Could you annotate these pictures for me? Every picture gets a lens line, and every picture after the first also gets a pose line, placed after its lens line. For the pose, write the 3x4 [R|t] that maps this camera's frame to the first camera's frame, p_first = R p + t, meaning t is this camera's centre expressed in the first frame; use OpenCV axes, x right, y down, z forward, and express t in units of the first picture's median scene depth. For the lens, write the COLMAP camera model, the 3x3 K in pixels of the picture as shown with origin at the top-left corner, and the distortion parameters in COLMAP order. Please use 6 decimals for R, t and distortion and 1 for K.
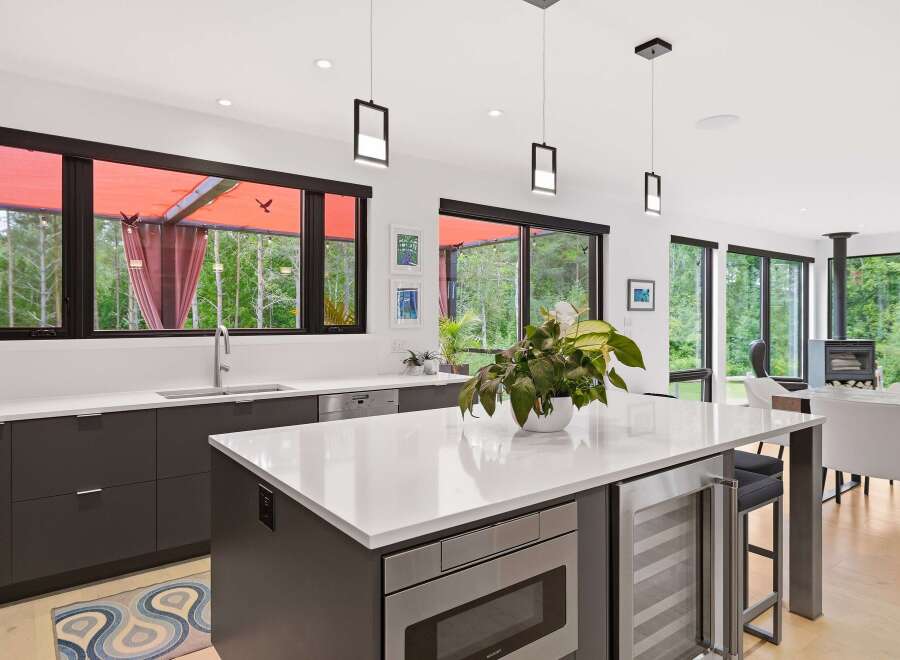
lens RADIAL K [[576.3, 0, 457.1], [0, 576.3, 321.0], [0, 0, 1]] dist [0.008383, -0.000348]
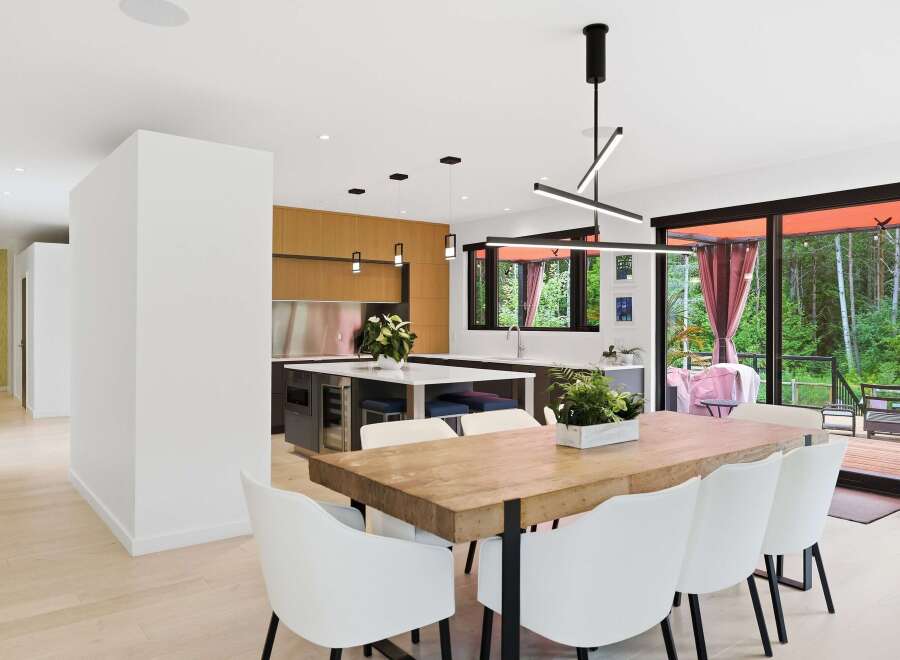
lens RADIAL K [[638.3, 0, 449.4], [0, 638.3, 325.2], [0, 0, 1]] dist [-0.014481, -0.000601]
pose [[0.009239, 0.011166, -0.999895, 1.625120], [0.004727, 0.999926, 0.011210, -0.015549], [0.999946, -0.004830, 0.009185, 0.742672]]
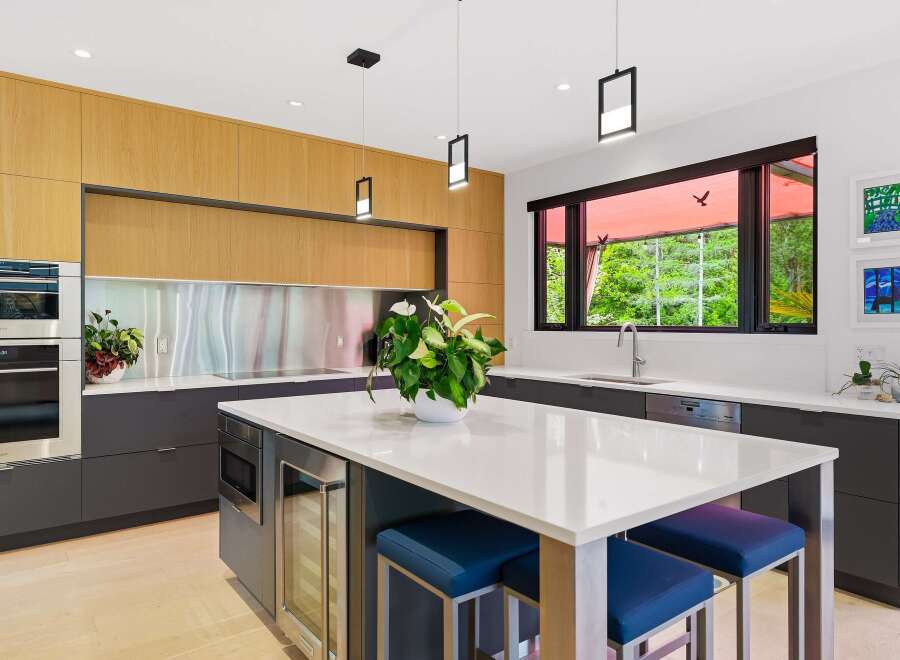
lens RADIAL K [[576.3, 0, 447.3], [0, 576.3, 326.9], [0, 0, 1]] dist [0.008383, -0.000348]
pose [[-0.000595, 0.014143, -0.999900, 0.703049], [0.006313, 0.999880, 0.014139, -0.002113], [0.999980, -0.006303, -0.000684, 0.623246]]
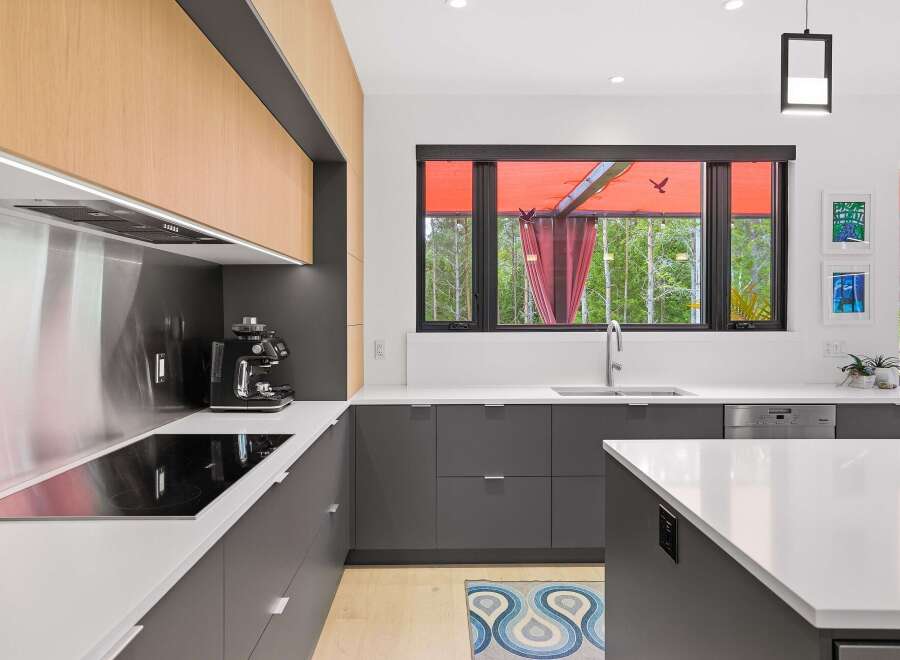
lens RADIAL K [[576.3, 0, 446.1], [0, 576.3, 310.5], [0, 0, 1]] dist [0.008383, -0.000348]
pose [[0.805384, 0.005058, -0.592732, -0.075473], [-0.001075, 0.999974, 0.007072, -0.014315], [0.592753, -0.005058, 0.805369, 0.093337]]
